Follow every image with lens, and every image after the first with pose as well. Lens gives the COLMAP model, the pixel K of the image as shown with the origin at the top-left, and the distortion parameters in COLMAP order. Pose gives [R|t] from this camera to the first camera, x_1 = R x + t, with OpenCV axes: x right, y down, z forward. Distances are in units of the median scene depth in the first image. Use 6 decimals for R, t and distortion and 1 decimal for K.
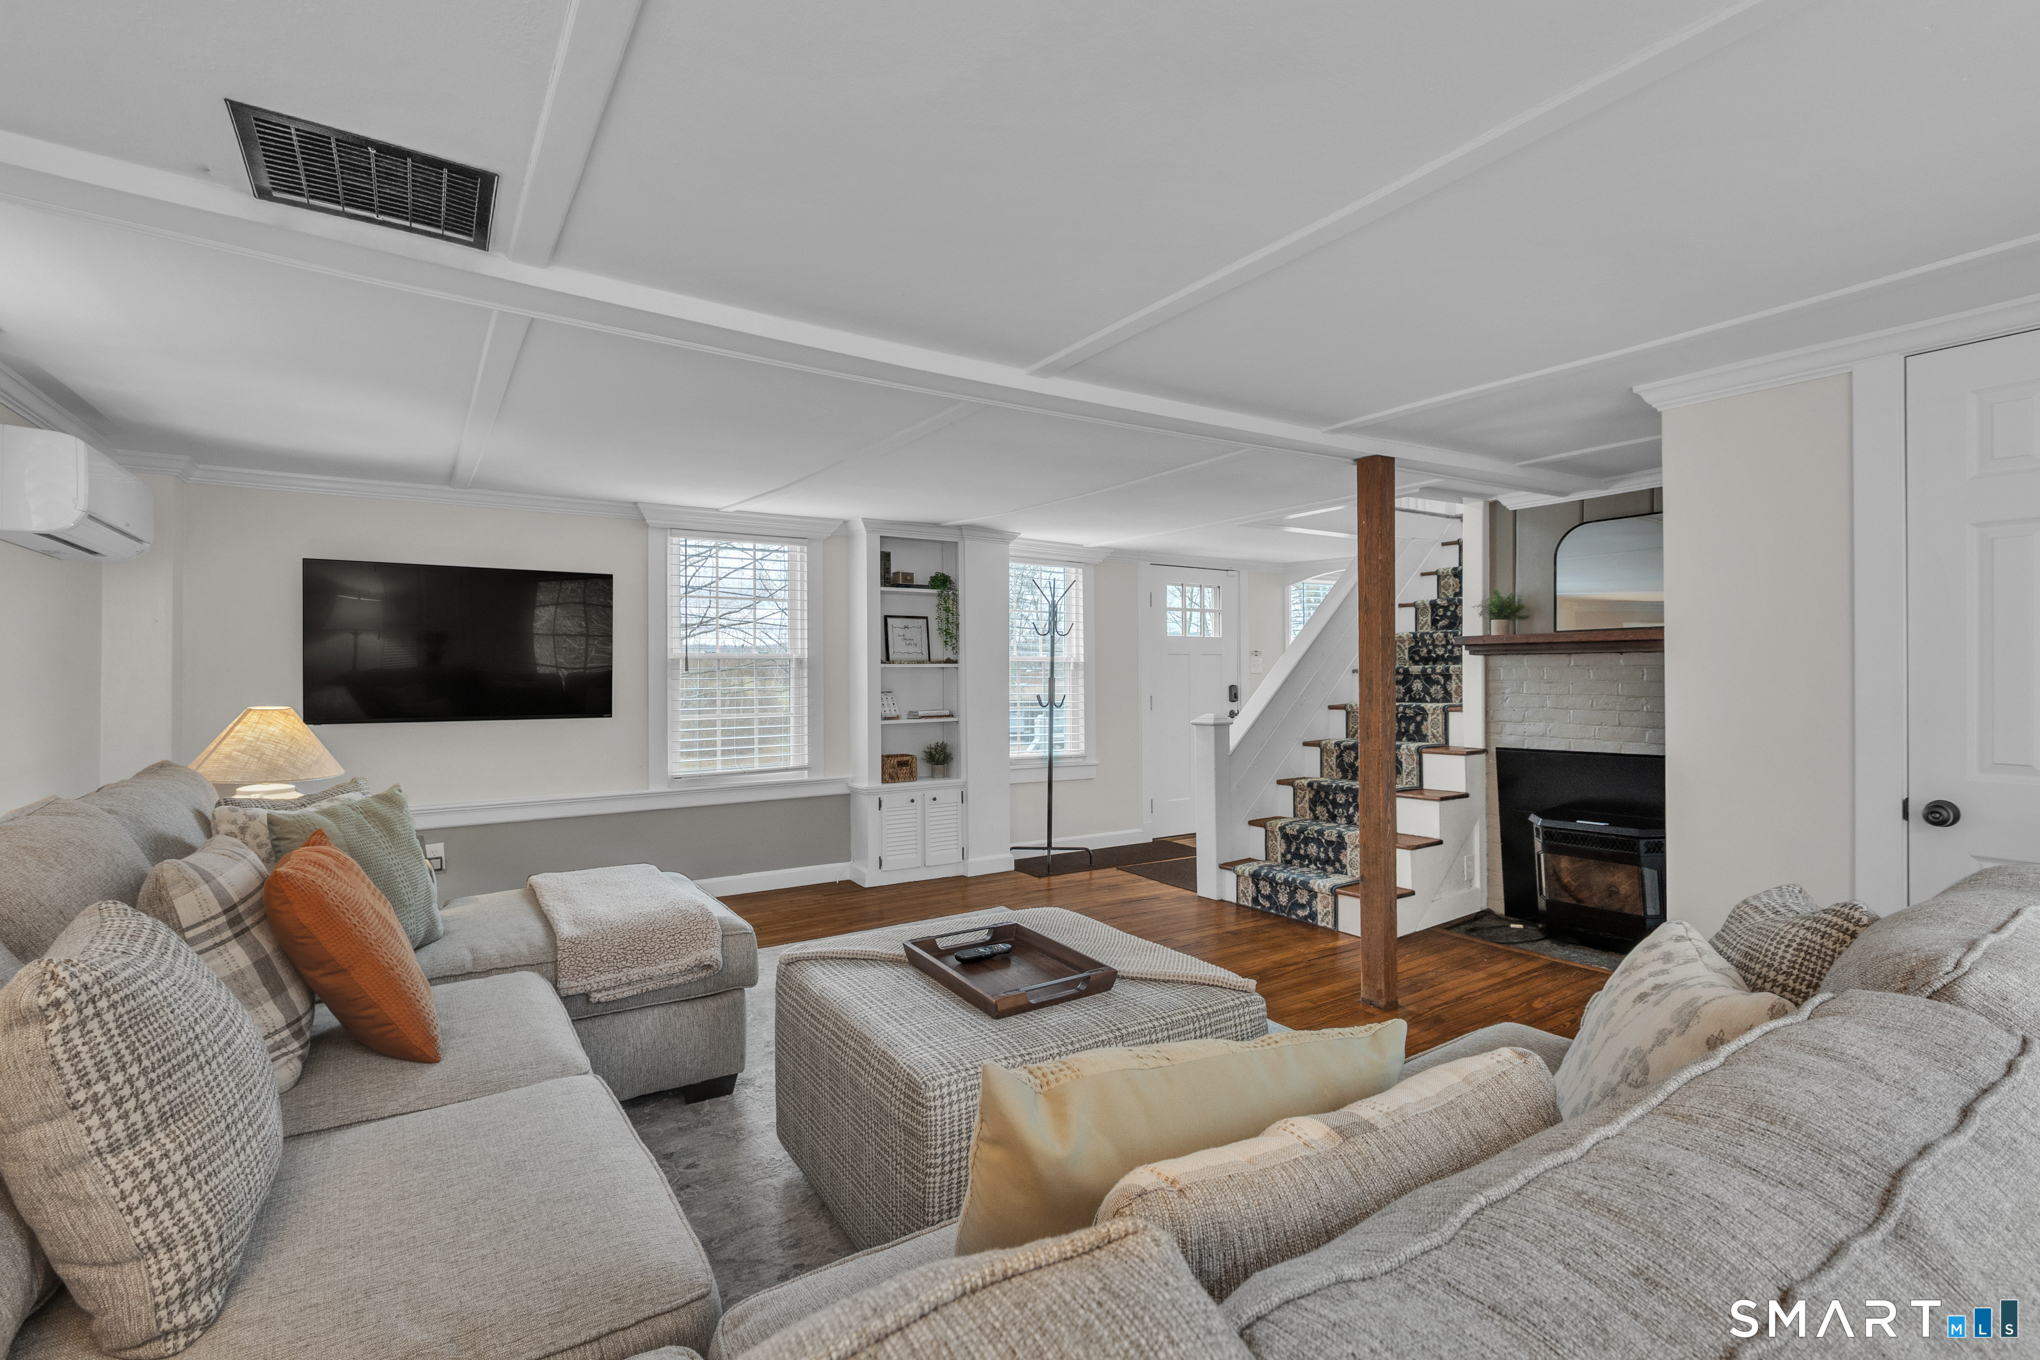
lens RADIAL K [[910.6, 0, 1023.3], [0, 910.6, 675.5], [0, 0, 1]] dist [-0.000595, -0.000770]
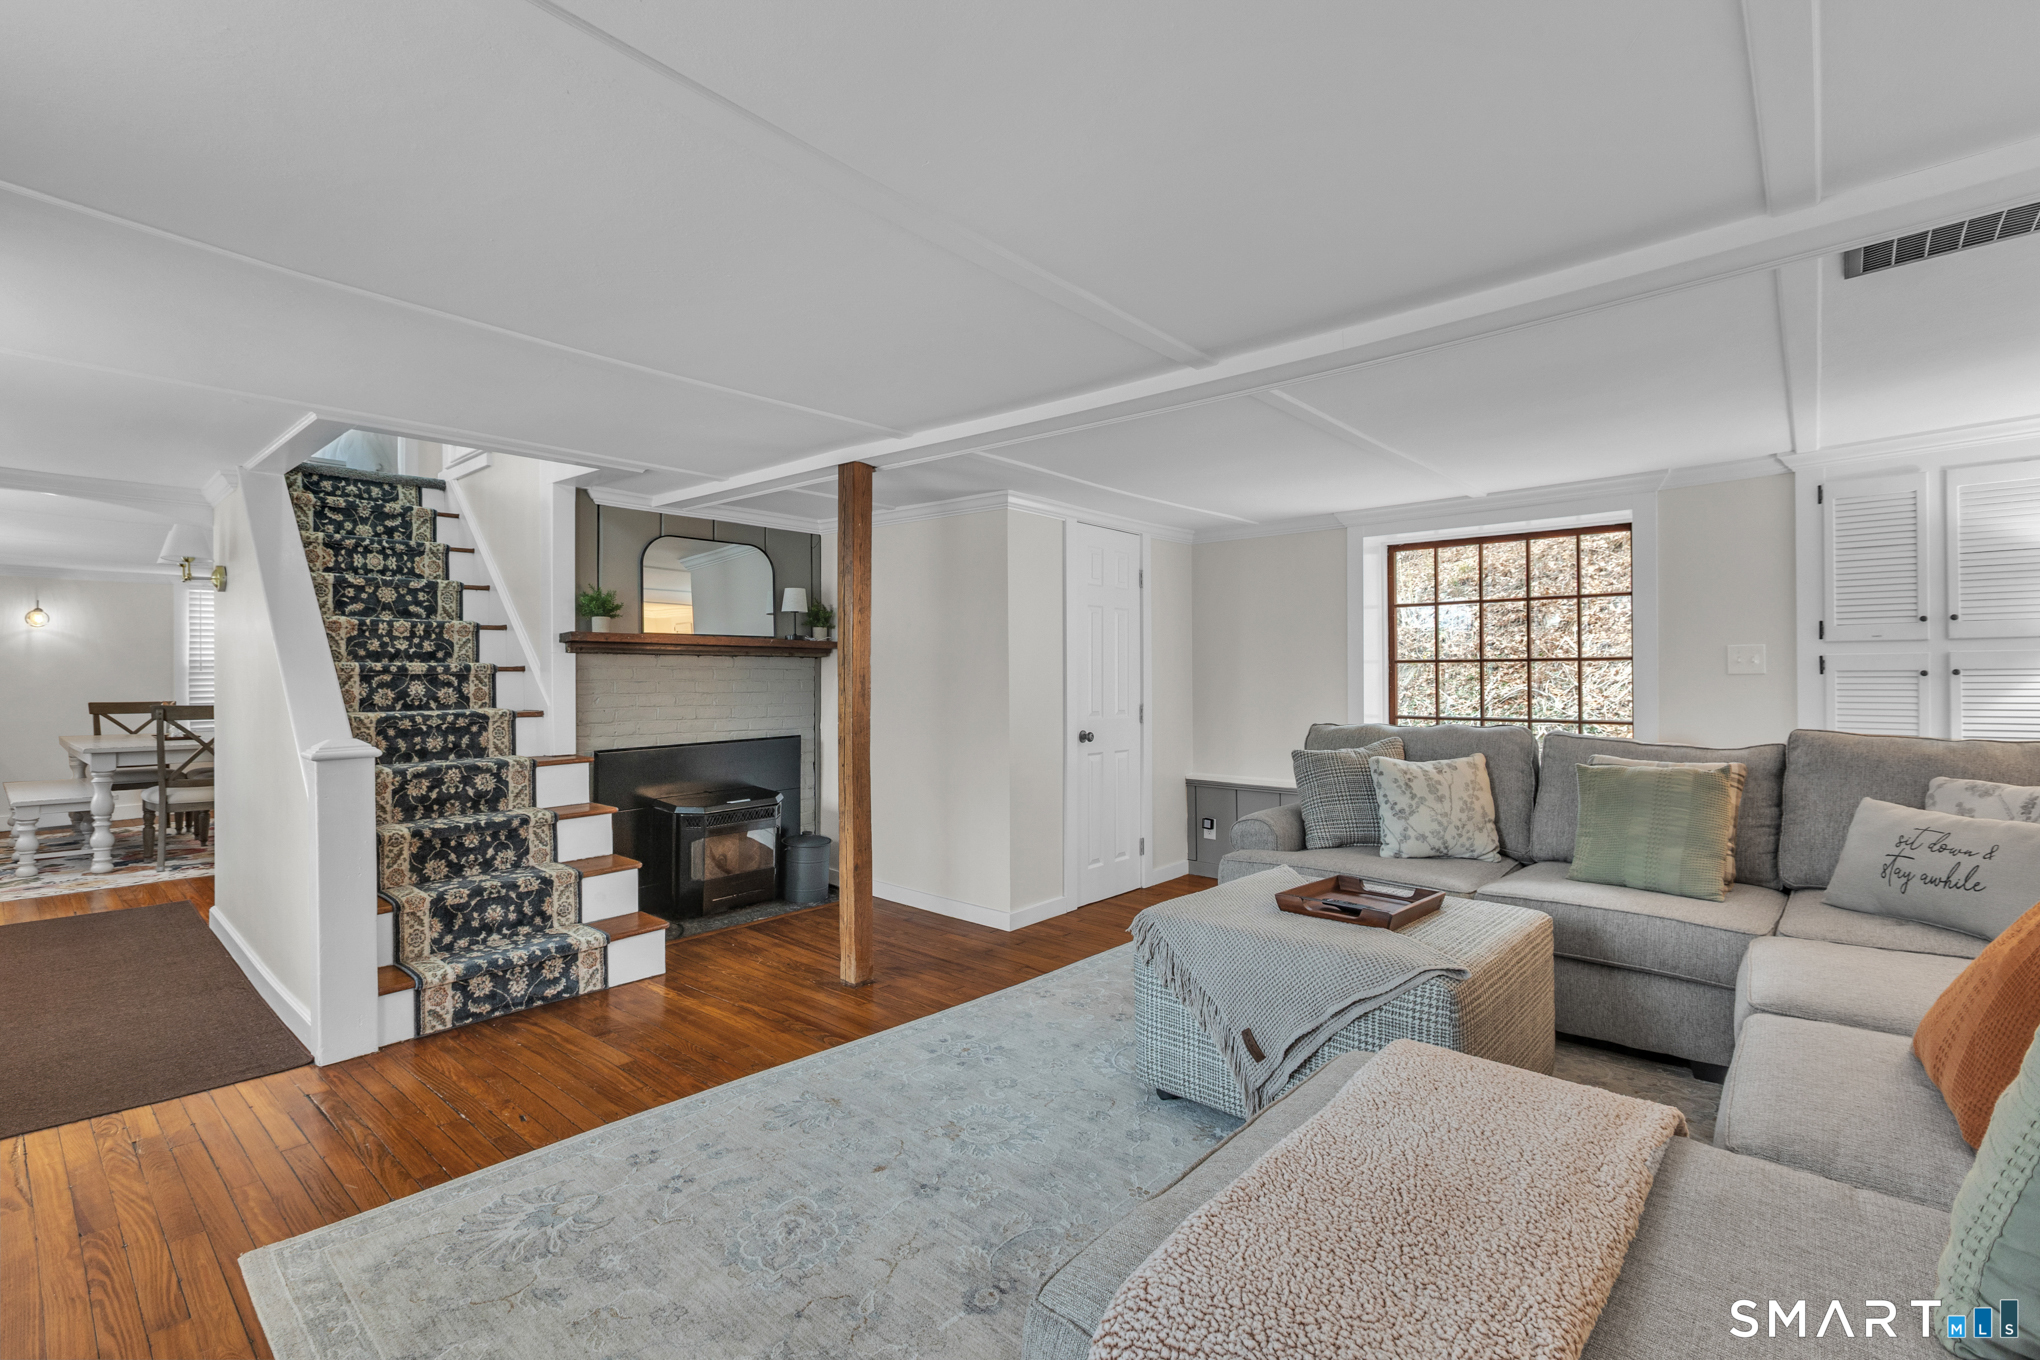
lens RADIAL K [[910.6, 0, 1017.5], [0, 910.6, 673.4], [0, 0, 1]] dist [-0.000595, -0.000770]
pose [[-0.249876, 0.011082, 0.968214, -0.474645], [0.007257, 0.999928, -0.009572, 0.009878], [-0.968251, 0.004634, -0.249938, 0.756064]]
